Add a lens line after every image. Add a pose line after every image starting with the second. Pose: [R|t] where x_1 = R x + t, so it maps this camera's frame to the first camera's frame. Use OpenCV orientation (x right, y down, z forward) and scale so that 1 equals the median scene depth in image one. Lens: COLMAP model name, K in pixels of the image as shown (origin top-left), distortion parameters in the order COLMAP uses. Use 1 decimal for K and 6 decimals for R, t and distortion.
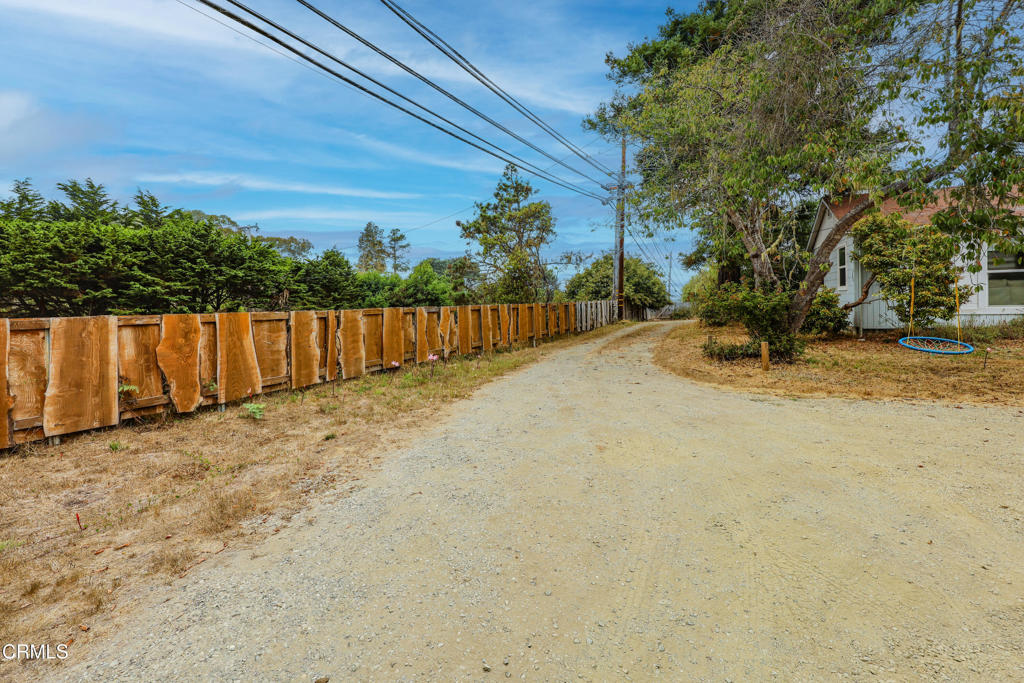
lens RADIAL K [[459.1, 0, 480.4], [0, 459.1, 300.5], [0, 0, 1]] dist [-0.001503, -0.000882]
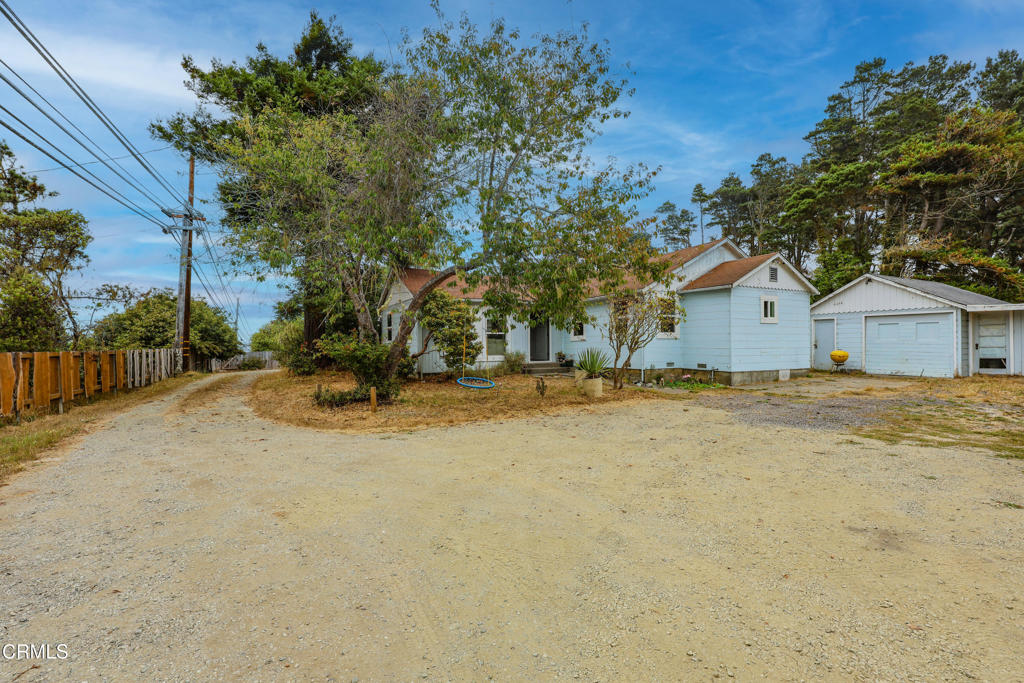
lens RADIAL K [[459.1, 0, 507.9], [0, 459.1, 342.0], [0, 0, 1]] dist [-0.001503, -0.000882]
pose [[0.593307, 0.025109, 0.804585, -0.042717], [-0.010583, 0.999670, -0.023392, 0.000839], [-0.804907, 0.005363, 0.593377, 0.025414]]
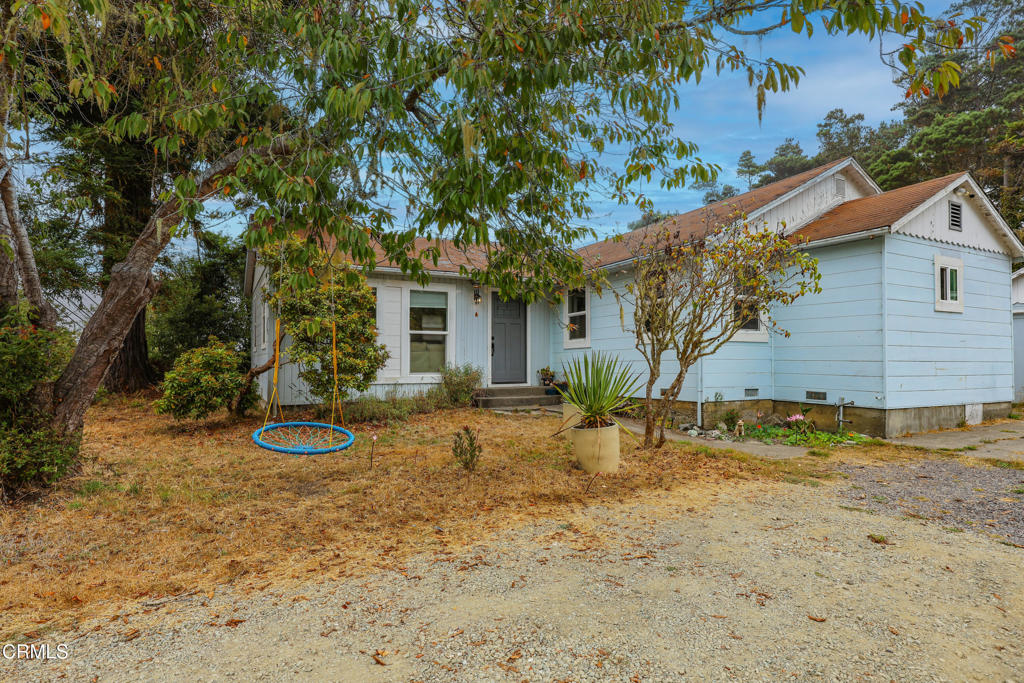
lens RADIAL K [[566.3, 0, 515.2], [0, 566.3, 342.9], [0, 0, 1]] dist [-0.008309, 0.000311]
pose [[0.575852, 0.055411, 0.815674, 0.222561], [-0.018309, 0.998324, -0.054893, 0.005557], [-0.817349, 0.016676, 0.575901, 0.148591]]
